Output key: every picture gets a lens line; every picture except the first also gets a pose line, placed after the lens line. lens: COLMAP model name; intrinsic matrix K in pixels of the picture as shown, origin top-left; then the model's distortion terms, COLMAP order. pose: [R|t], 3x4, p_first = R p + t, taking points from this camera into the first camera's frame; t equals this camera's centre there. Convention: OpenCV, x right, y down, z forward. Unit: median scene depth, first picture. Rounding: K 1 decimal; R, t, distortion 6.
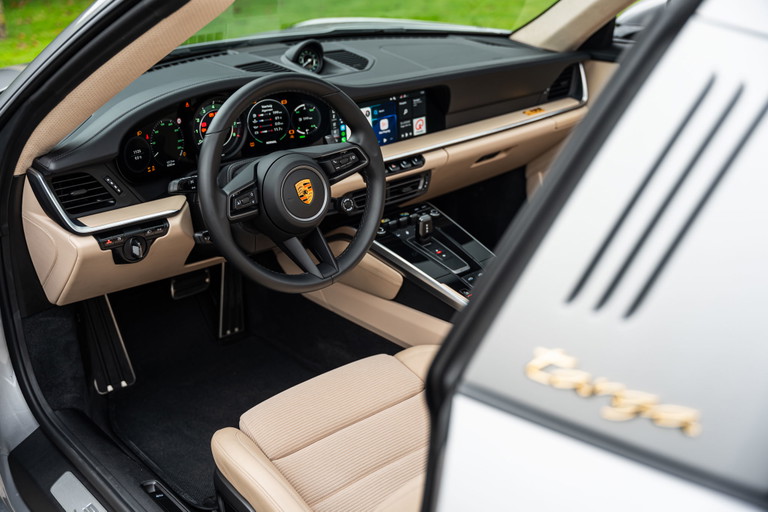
lens RADIAL K [[902.3, 0, 383.6], [0, 902.3, 255.7], [0, 0, 1]] dist [-0.003591, 0.000000]
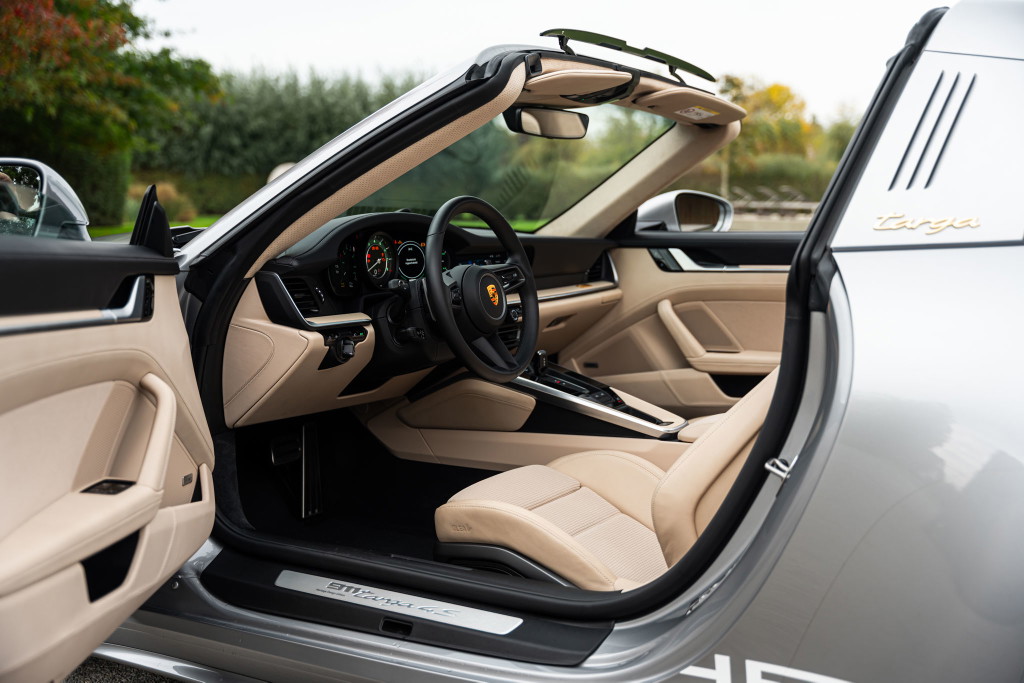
lens RADIAL K [[1203.0, 0, 513.0], [0, 1203.0, 342.2], [0, 0, 1]] dist [-0.003591, 0.000000]
pose [[0.936381, -0.016464, 0.350598, -0.527217], [0.115415, 0.957792, -0.263275, 0.345618], [-0.331466, 0.286990, 0.898759, -0.329961]]
